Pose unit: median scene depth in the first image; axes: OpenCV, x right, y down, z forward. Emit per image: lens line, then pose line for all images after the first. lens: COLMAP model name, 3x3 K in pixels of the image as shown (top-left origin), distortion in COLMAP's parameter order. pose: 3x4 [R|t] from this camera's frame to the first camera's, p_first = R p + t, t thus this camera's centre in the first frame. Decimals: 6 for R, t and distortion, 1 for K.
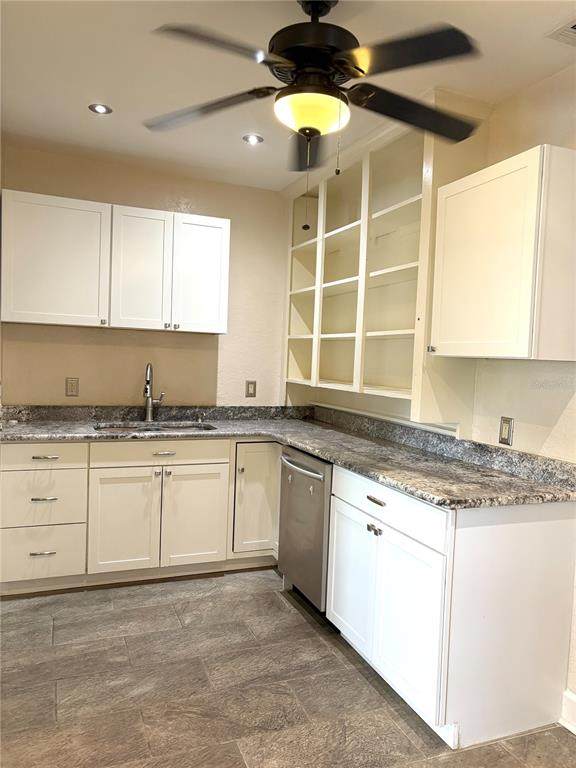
lens RADIAL K [[568.7, 0, 288.0], [0, 568.7, 384.0], [0, 0, 1]] dist [0.035525, -0.049915]
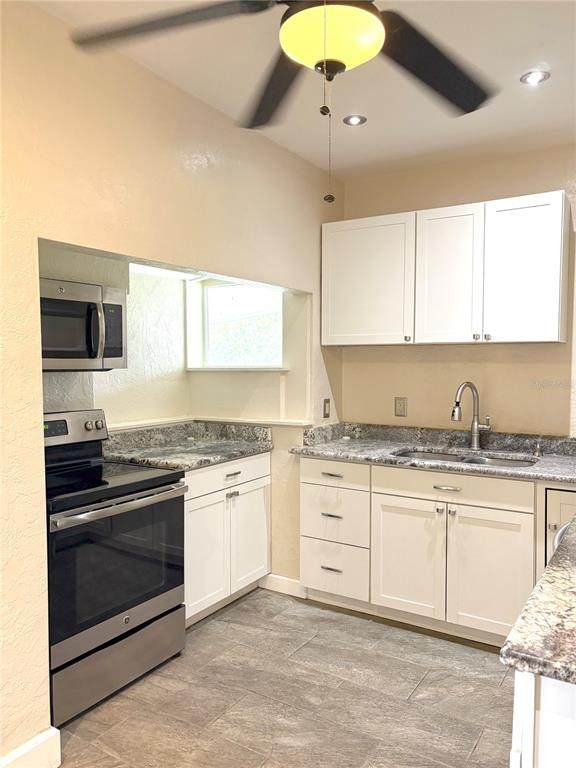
lens RADIAL K [[568.7, 0, 288.0], [0, 568.7, 384.0], [0, 0, 1]] dist [0.035525, -0.049915]
pose [[0.589641, -0.005318, -0.807648, 0.327395], [-0.018820, 0.999616, -0.020322, -0.011388], [0.807446, 0.027182, 0.589315, 0.301049]]
